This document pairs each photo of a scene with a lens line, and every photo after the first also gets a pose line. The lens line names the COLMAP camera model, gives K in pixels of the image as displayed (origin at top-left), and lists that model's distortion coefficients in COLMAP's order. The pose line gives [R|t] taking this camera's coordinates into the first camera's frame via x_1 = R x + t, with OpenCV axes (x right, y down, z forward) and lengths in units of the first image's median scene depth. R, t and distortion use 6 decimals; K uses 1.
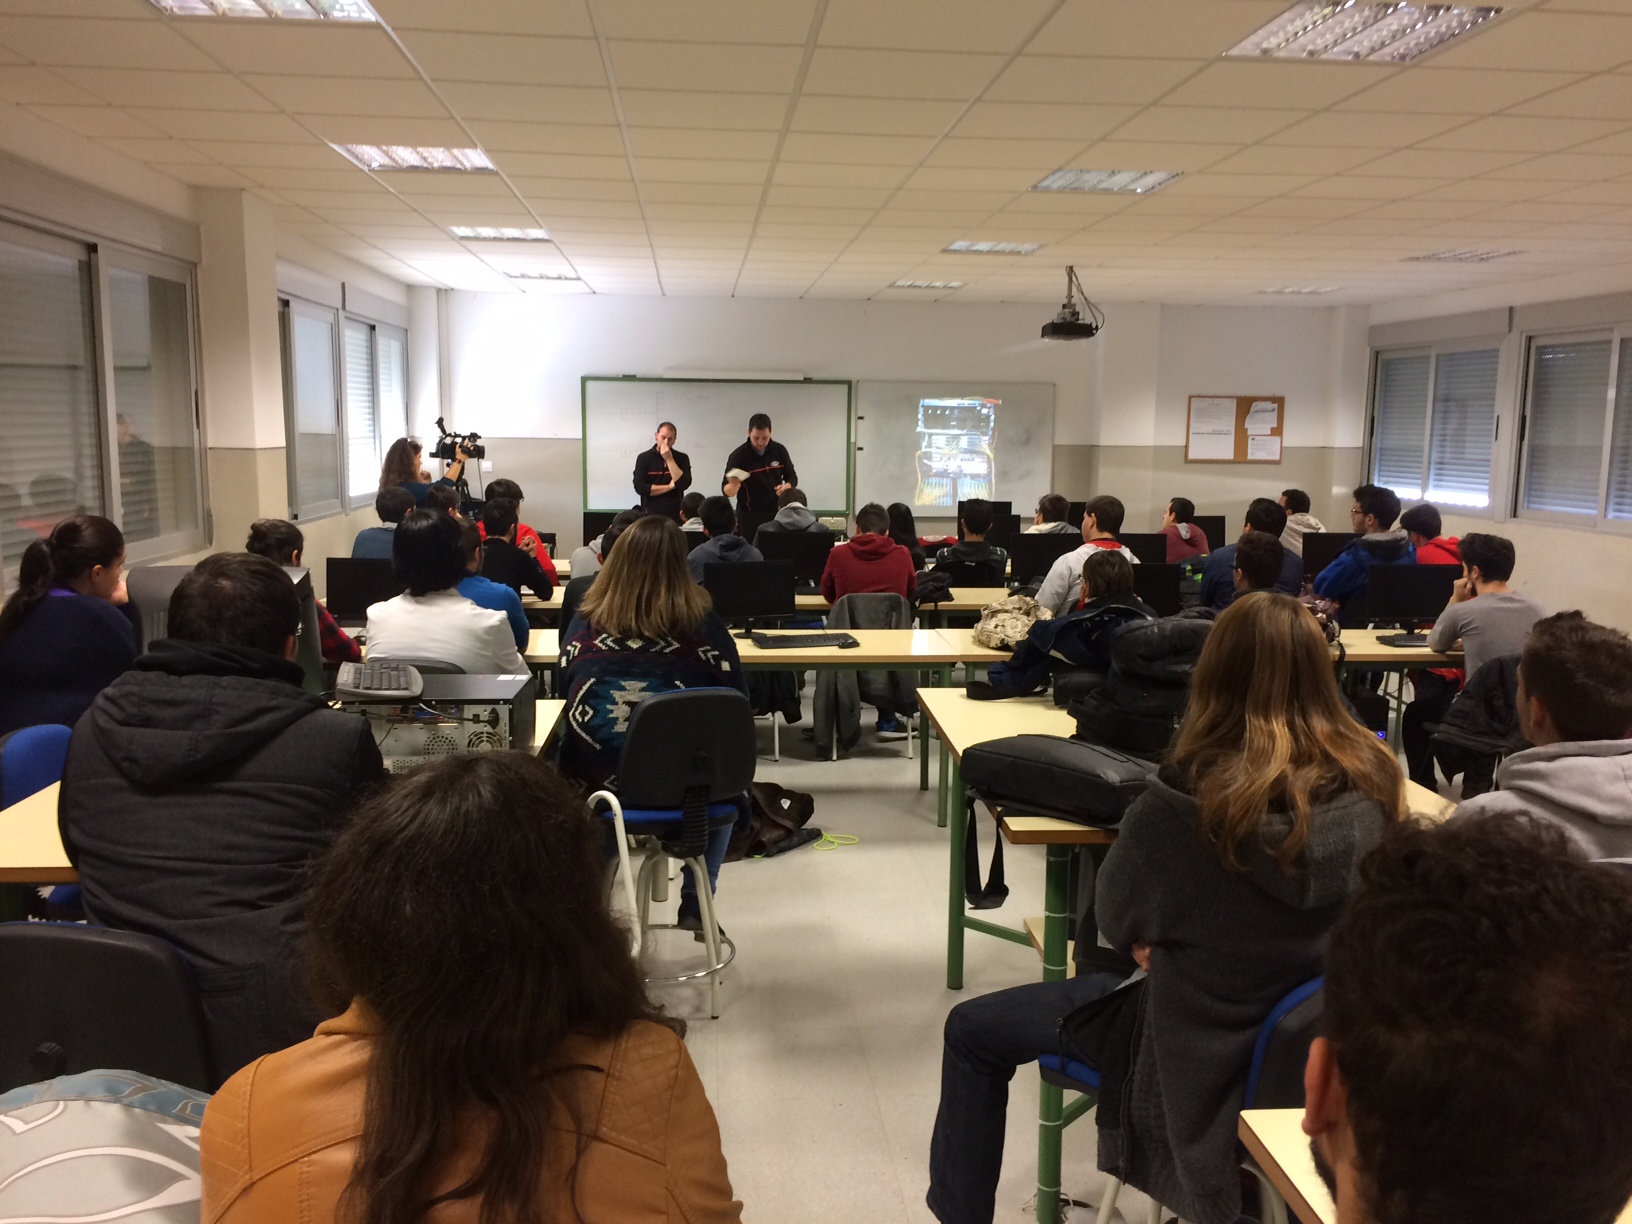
lens RADIAL K [[1401.4, 0, 823.5], [0, 1401.4, 601.5], [0, 0, 1]] dist [0.091028, -0.113623]
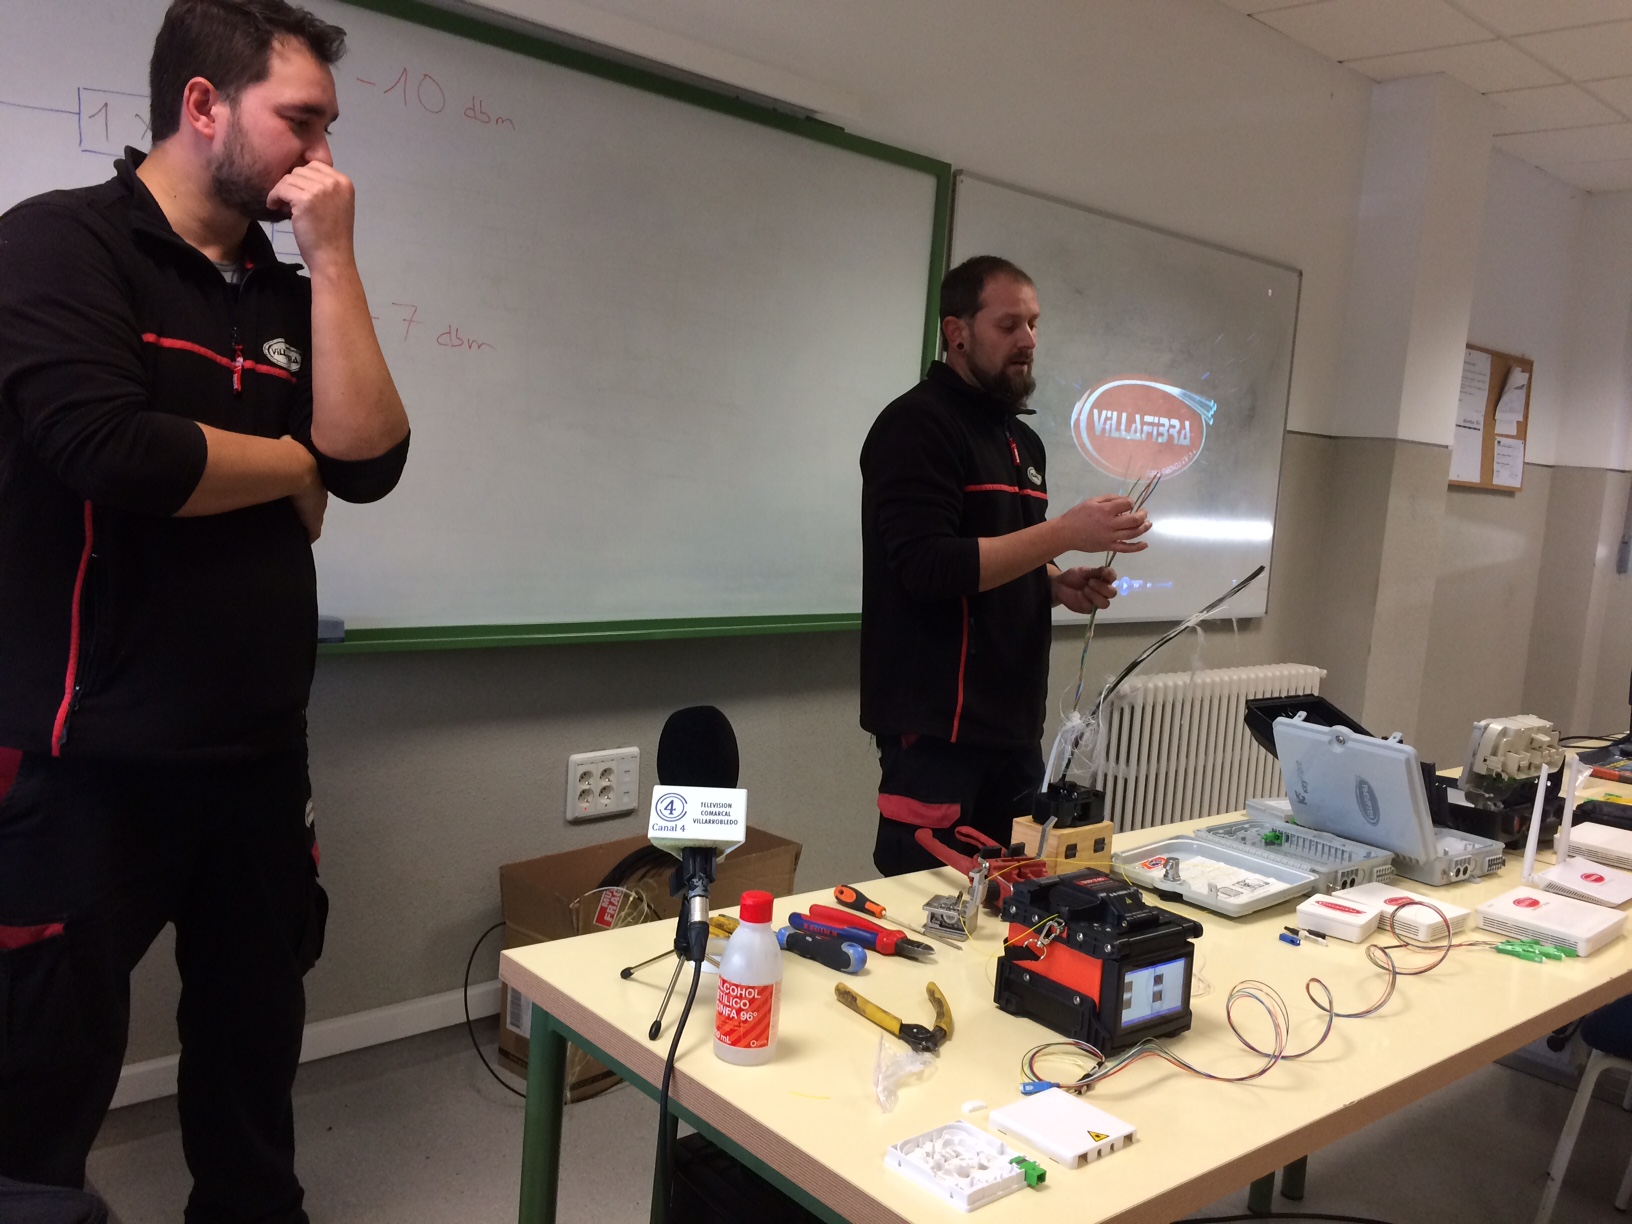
lens RADIAL K [[1349.9, 0, 796.8], [0, 1349.9, 616.3], [0, 0, 1]] dist [0.080376, -0.098409]
pose [[0.797235, -0.024708, 0.603163, -0.173452], [0.027153, 0.999618, 0.005059, -0.066396], [-0.603057, 0.012344, 0.797602, 0.790131]]
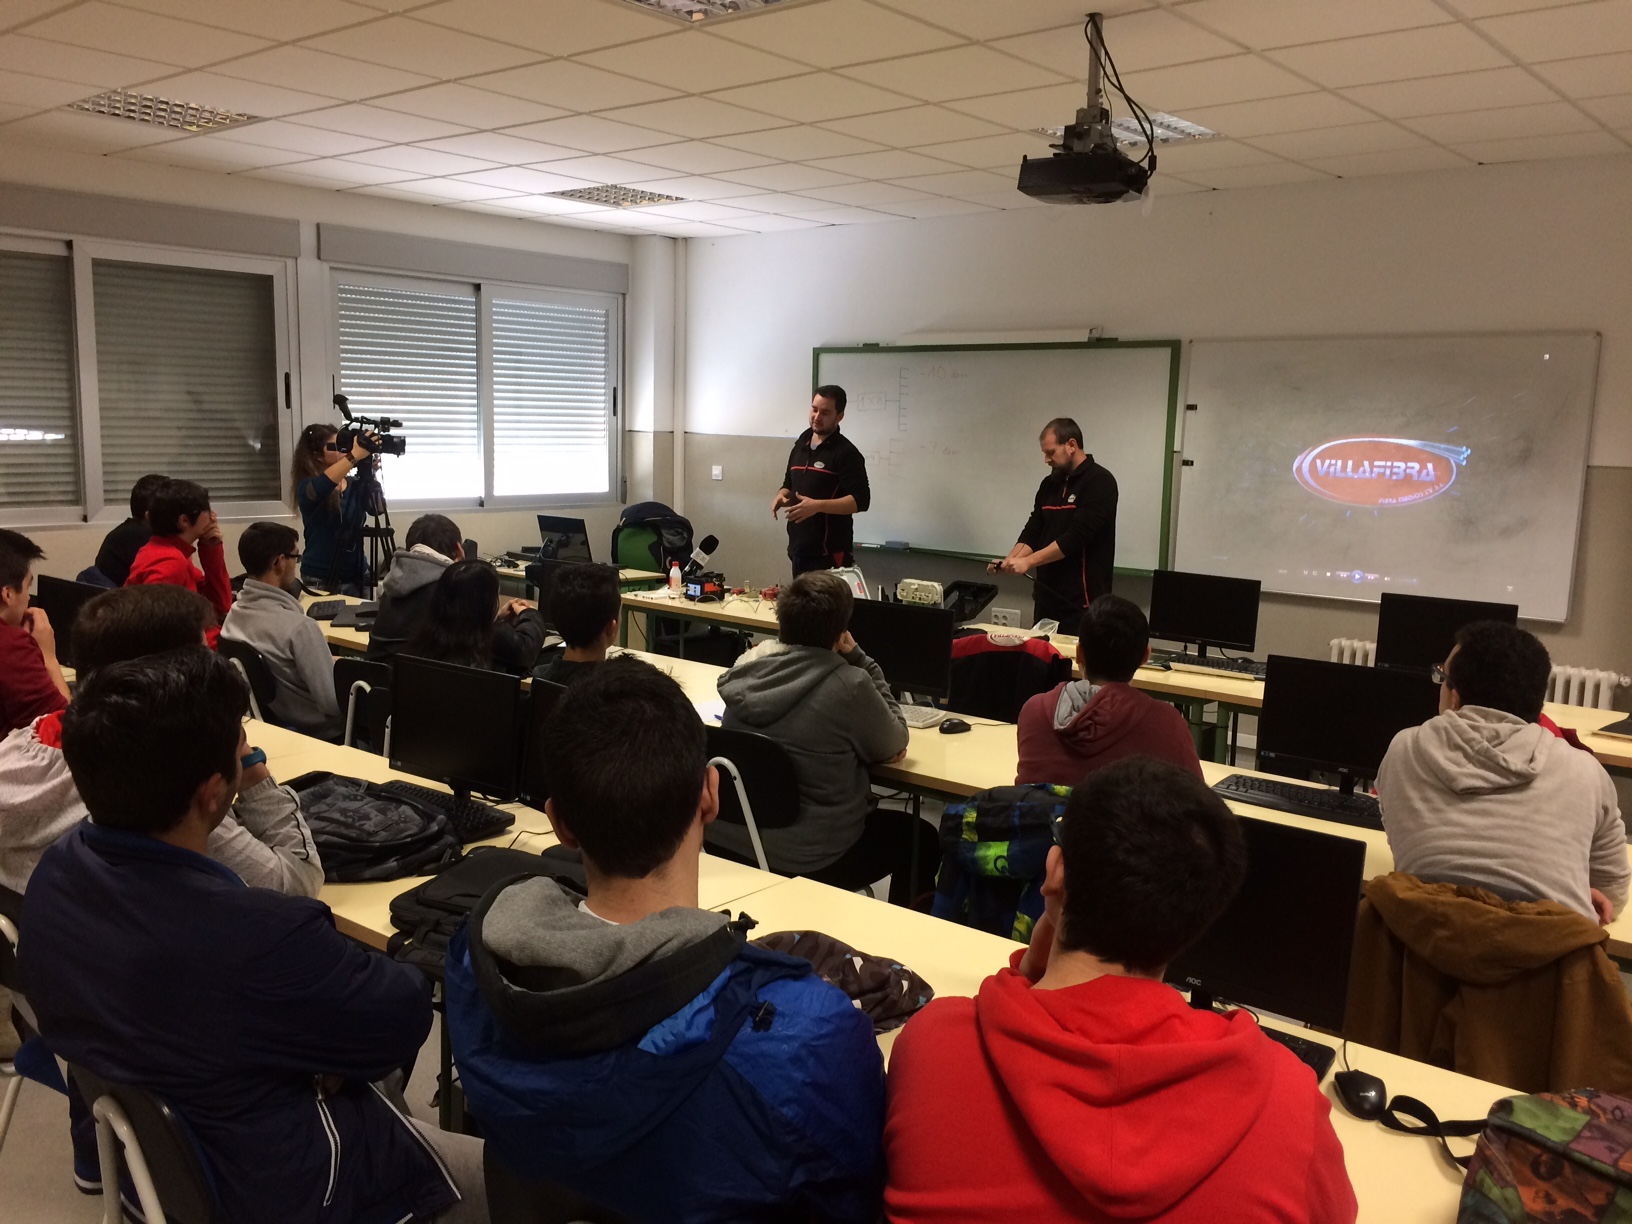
lens RADIAL K [[1401.4, 0, 823.5], [0, 1401.4, 601.5], [0, 0, 1]] dist [0.091028, -0.113623]
pose [[0.703131, 0.098436, -0.704214, 0.322550], [-0.106062, 0.993811, 0.033016, -0.057301], [0.703106, 0.051476, 0.709220, 0.504496]]
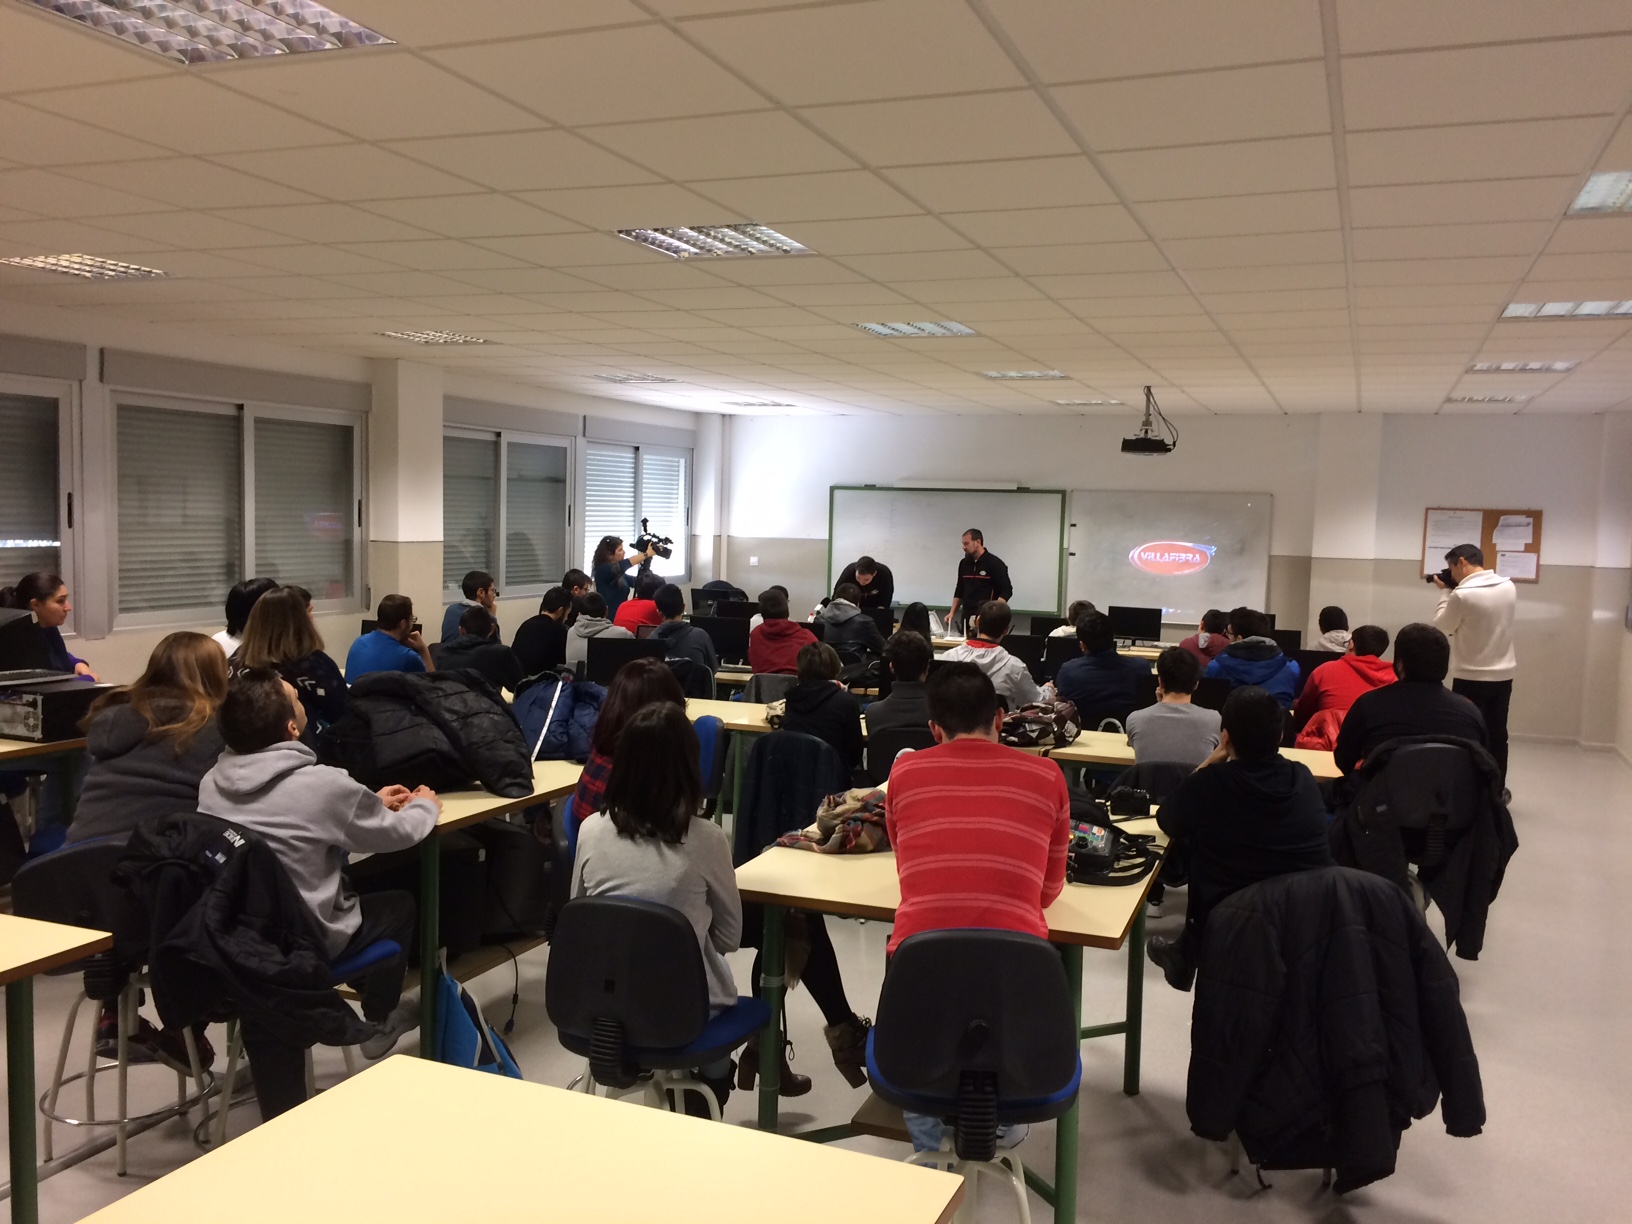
lens RADIAL K [[1397.0, 0, 819.5], [0, 1397.0, 607.8], [0, 0, 1]] dist [0.075879, -0.079418]
pose [[0.894637, 0.042834, -0.444735, 0.325070], [-0.072556, 0.996109, -0.050015, -0.002398], [0.440862, 0.077014, 0.894265, -0.020329]]
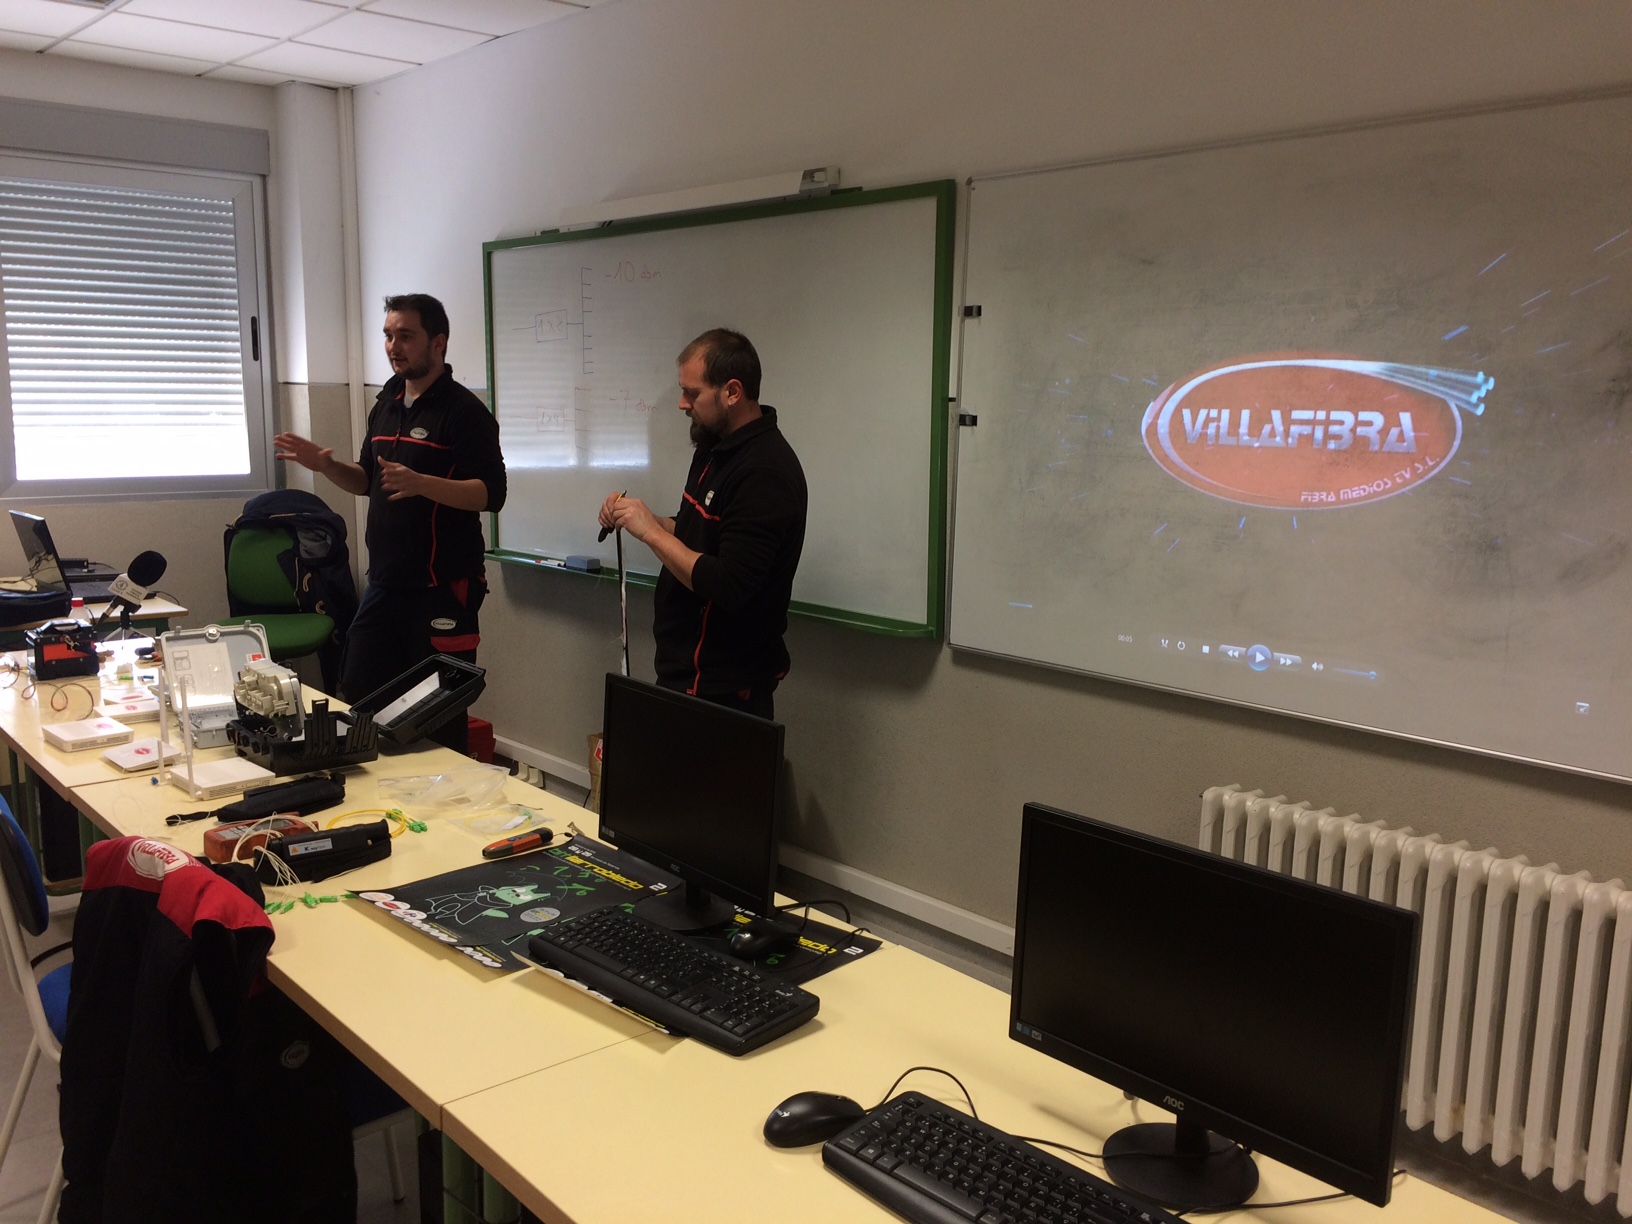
lens RADIAL K [[1397.0, 0, 819.5], [0, 1397.0, 607.8], [0, 0, 1]] dist [0.075879, -0.079418]
pose [[0.599393, 0.119502, -0.791484, 0.238908], [-0.107485, 0.991854, 0.068356, -0.086840], [0.793205, 0.044101, 0.607355, 0.801767]]
